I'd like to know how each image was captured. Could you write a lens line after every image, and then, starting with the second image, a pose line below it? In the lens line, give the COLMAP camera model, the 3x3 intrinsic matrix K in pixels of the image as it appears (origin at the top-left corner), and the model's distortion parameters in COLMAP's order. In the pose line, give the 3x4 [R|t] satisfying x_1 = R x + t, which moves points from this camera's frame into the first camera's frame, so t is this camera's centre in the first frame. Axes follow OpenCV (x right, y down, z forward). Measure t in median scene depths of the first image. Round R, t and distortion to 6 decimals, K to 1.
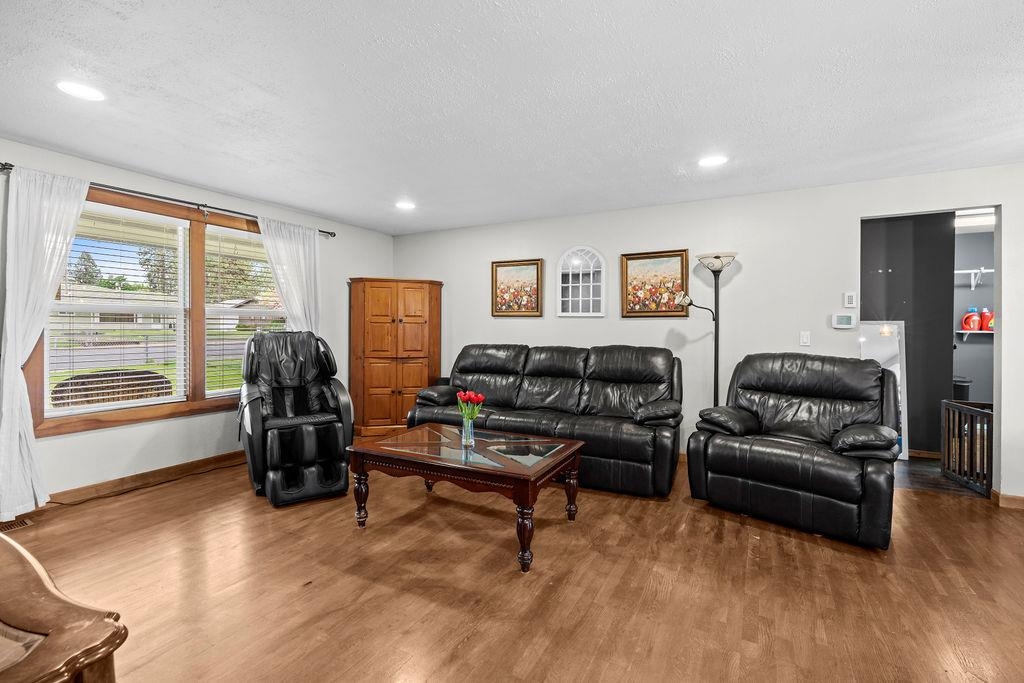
lens RADIAL K [[459.0, 0, 510.9], [0, 459.0, 327.0], [0, 0, 1]] dist [0.000623, 0.000353]
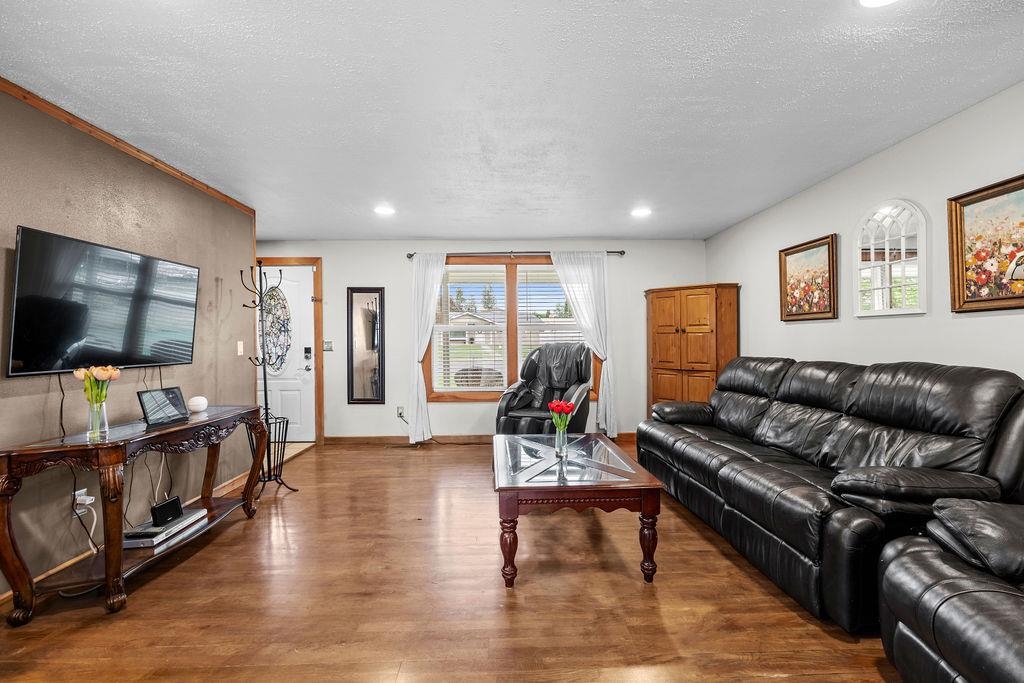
lens RADIAL K [[446.2, 0, 512.0], [0, 446.2, 341.5], [0, 0, 1]] dist [-0.003889, 0.000376]
pose [[0.503640, -0.008409, -0.863873, 0.410059], [0.010343, 0.999940, -0.003704, 0.009369], [0.863852, -0.007069, 0.503697, 0.258625]]
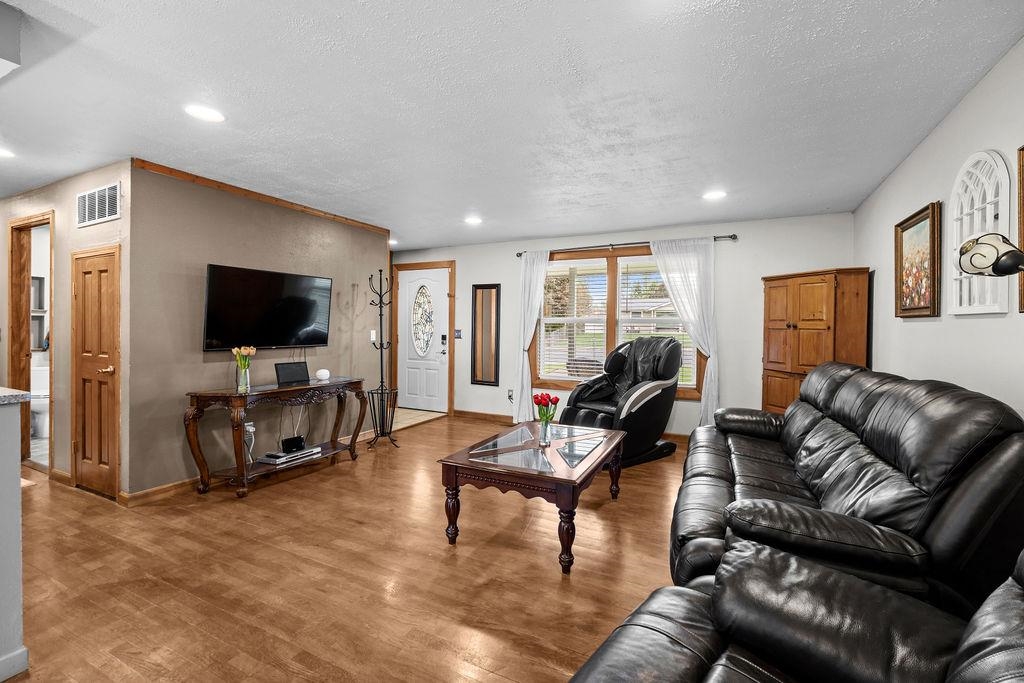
lens RADIAL K [[446.1, 0, 511.7], [0, 446.1, 331.9], [0, 0, 1]] dist [-0.003191, -0.000121]
pose [[0.037934, 0.005791, -0.999263, 0.557038], [-0.009503, 0.999940, 0.005434, -0.003934], [0.999235, 0.009290, 0.037987, 0.532737]]
